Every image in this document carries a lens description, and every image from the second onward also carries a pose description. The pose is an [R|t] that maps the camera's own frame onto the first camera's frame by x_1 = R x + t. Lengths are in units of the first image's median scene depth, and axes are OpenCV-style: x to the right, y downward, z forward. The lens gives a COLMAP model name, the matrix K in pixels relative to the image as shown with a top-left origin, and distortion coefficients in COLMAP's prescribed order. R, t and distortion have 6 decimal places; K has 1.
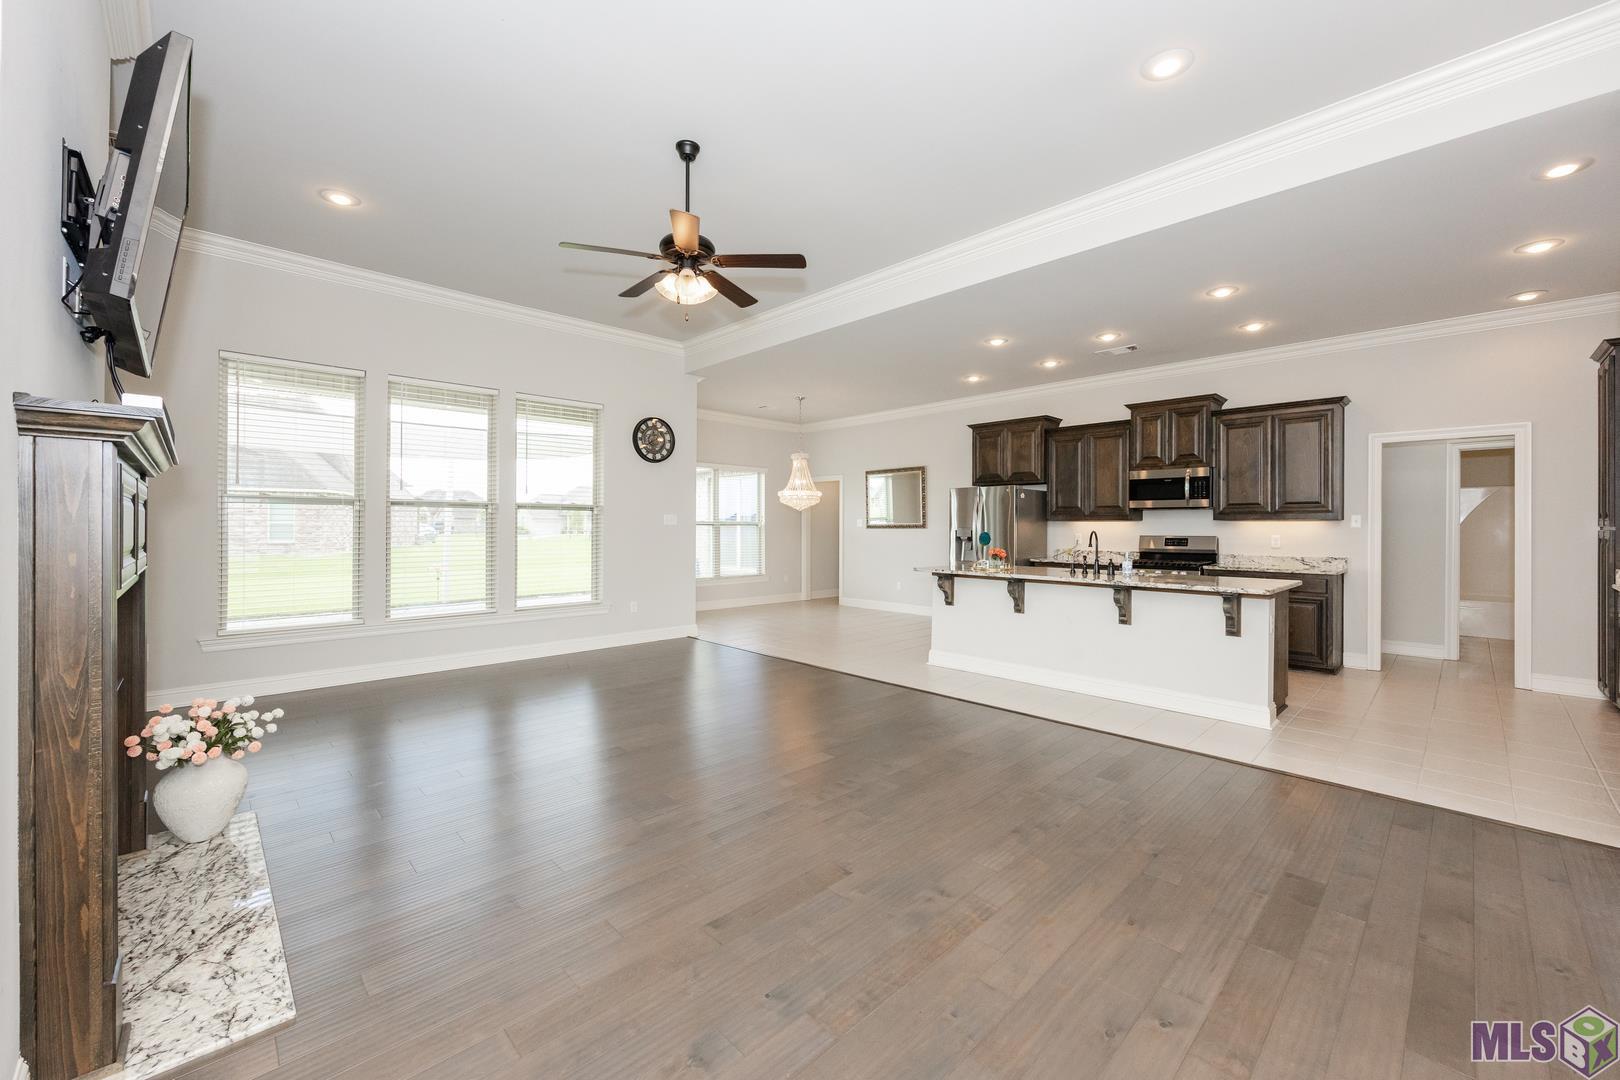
lens RADIAL K [[646.0, 0, 814.1], [0, 646.0, 526.6], [0, 0, 1]] dist [-0.000506, 0.000029]
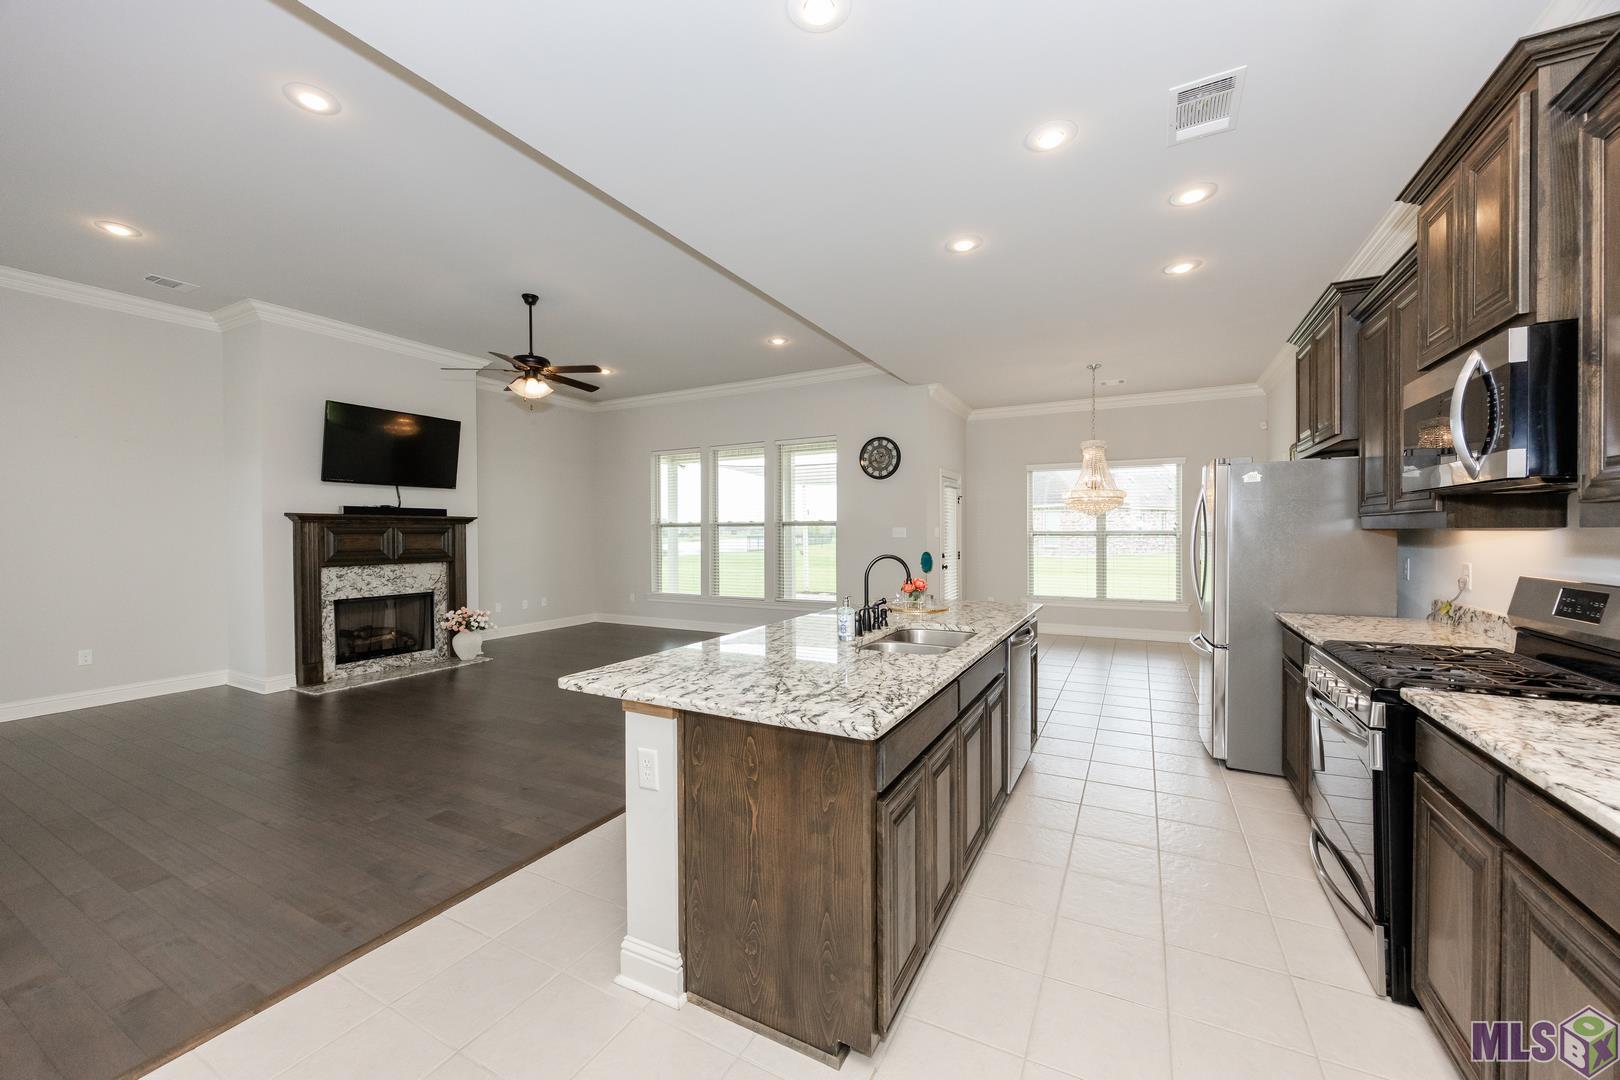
lens RADIAL K [[613.1, 0, 808.1], [0, 613.1, 542.9], [0, 0, 1]] dist [-0.001005, -0.000111]
pose [[0.305527, 0.013867, -0.952082, 0.844684], [0.005680, 0.999850, 0.016386, -0.013514], [0.952166, -0.010414, 0.305402, 0.712315]]
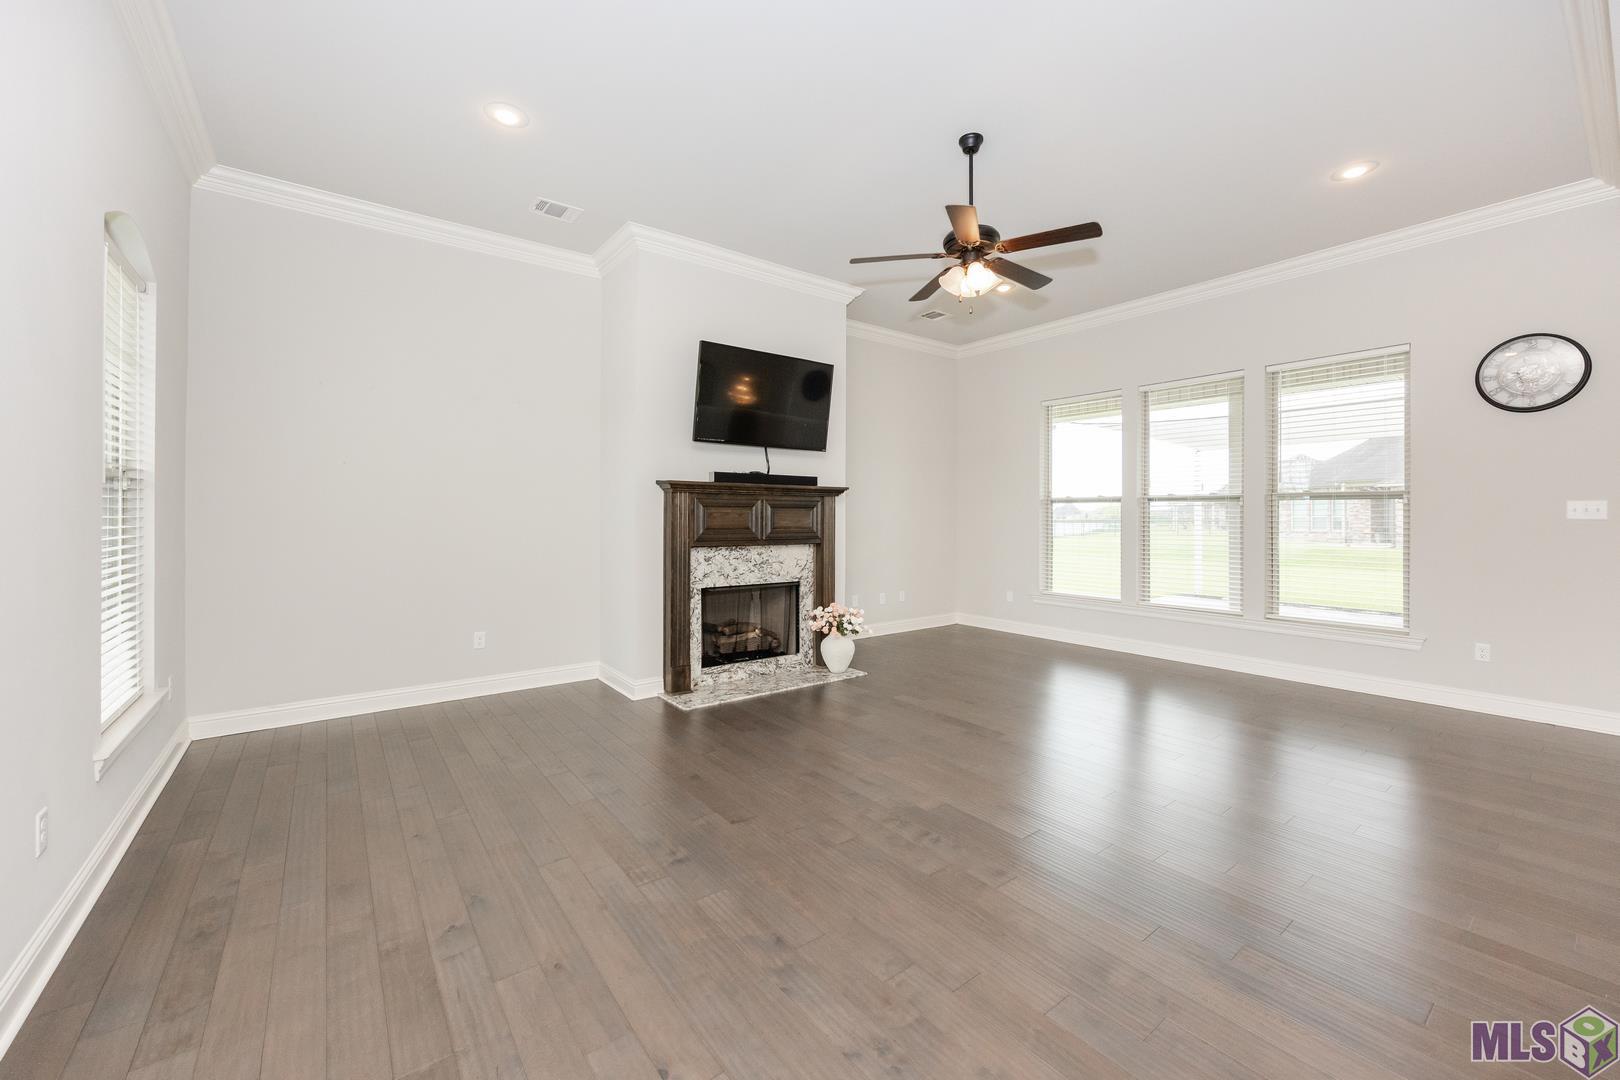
lens RADIAL K [[629.9, 0, 812.7], [0, 629.9, 516.3], [0, 0, 1]] dist [-0.001437, -0.000091]
pose [[-0.115732, 0.000064, -0.993280, 0.479744], [-0.003339, 0.999994, 0.000454, -0.004762], [0.993275, 0.003369, -0.115731, 0.527939]]
